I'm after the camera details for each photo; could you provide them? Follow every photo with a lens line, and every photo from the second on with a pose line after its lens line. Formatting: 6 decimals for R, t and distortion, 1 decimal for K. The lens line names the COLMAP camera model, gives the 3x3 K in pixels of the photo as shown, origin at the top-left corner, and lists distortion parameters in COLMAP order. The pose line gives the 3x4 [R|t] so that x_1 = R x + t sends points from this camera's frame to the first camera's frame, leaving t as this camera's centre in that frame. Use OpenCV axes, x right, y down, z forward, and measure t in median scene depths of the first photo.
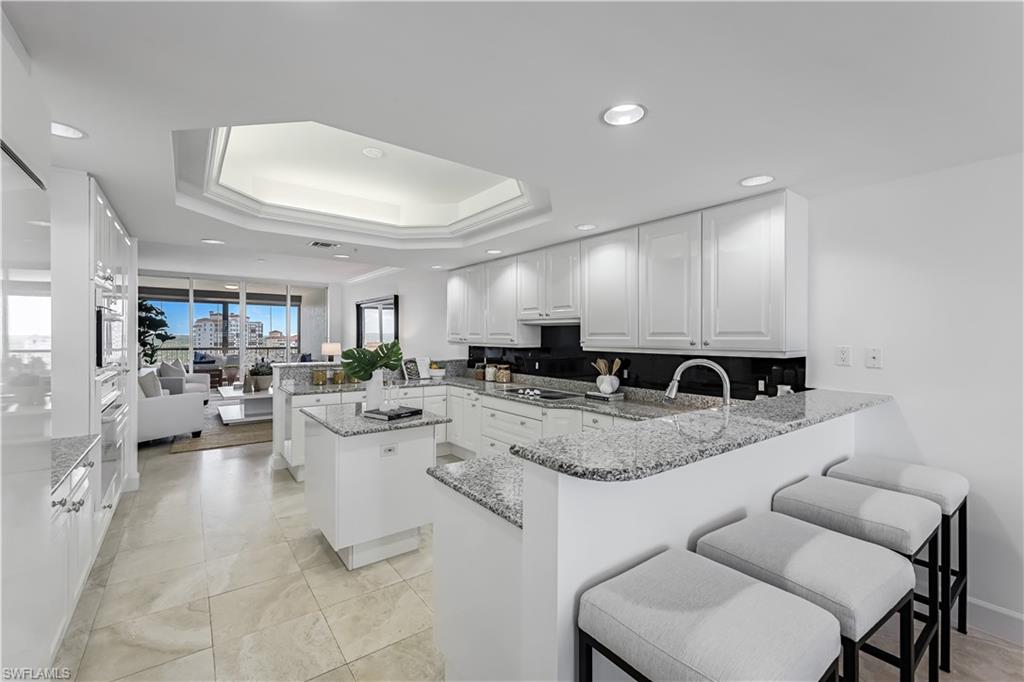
lens RADIAL K [[419.1, 0, 519.3], [0, 419.1, 336.5], [0, 0, 1]] dist [0.009444, 0.000065]
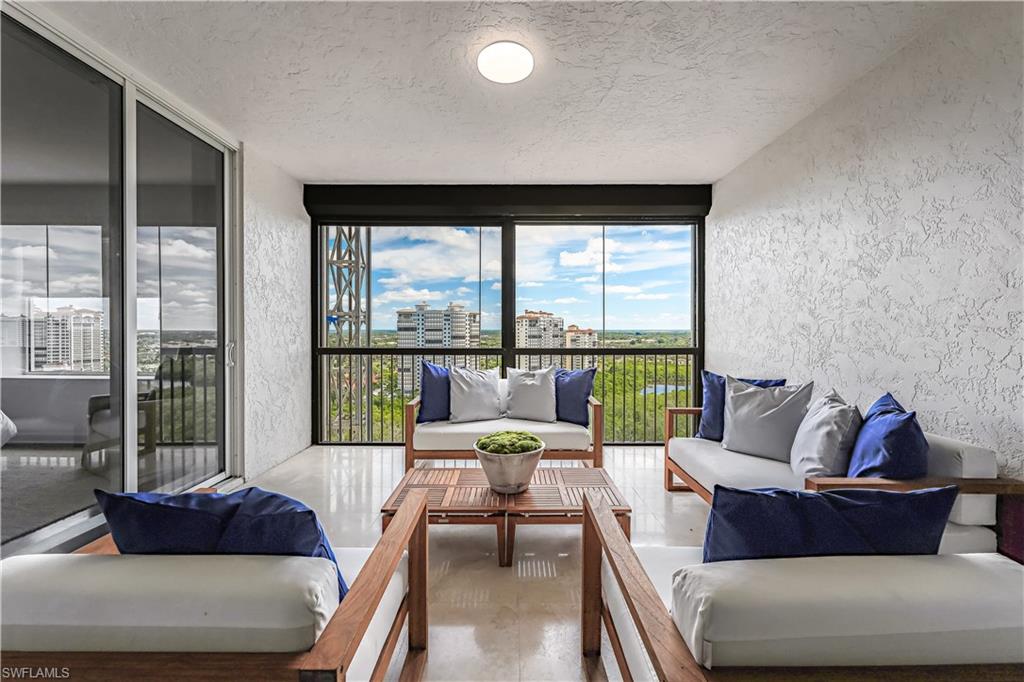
lens RADIAL K [[419.1, 0, 509.2], [0, 419.1, 334.1], [0, 0, 1]] dist [0.009444, 0.000065]
pose [[0.780969, 0.004996, -0.624550, -0.477198], [0.000384, 0.999964, 0.008479, 0.011236], [0.624569, -0.006862, 0.780939, 0.721420]]
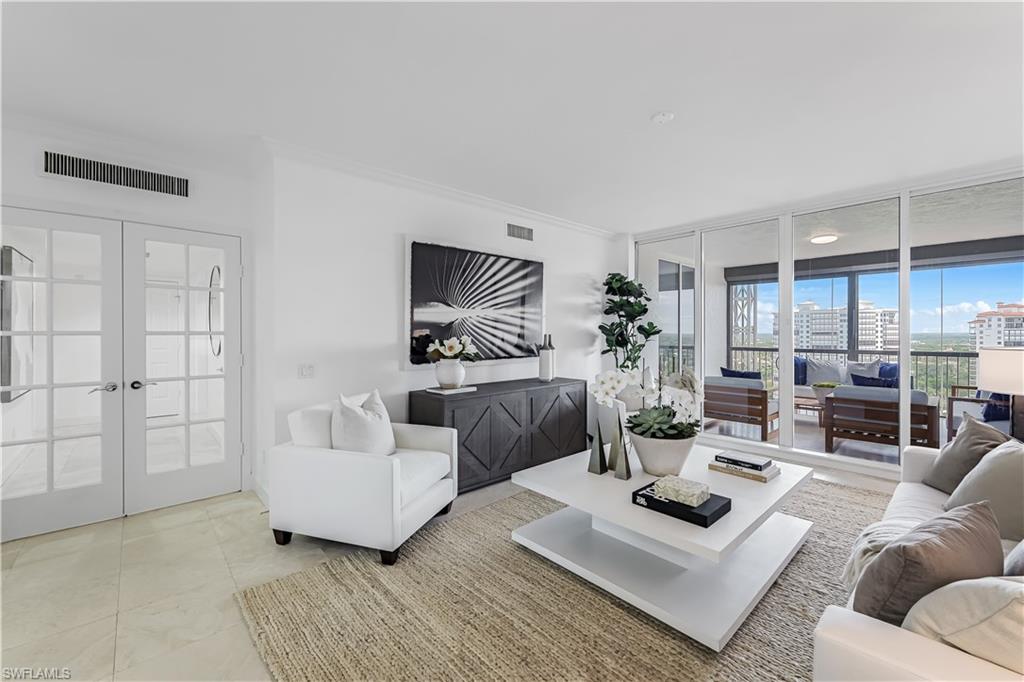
lens RADIAL K [[419.1, 0, 505.2], [0, 419.1, 332.1], [0, 0, 1]] dist [0.009444, 0.000065]
pose [[0.069474, -0.003416, -0.997578, -0.143011], [-0.001248, 0.999993, -0.003511, 0.003568], [0.997583, 0.001489, 0.069469, 0.470989]]
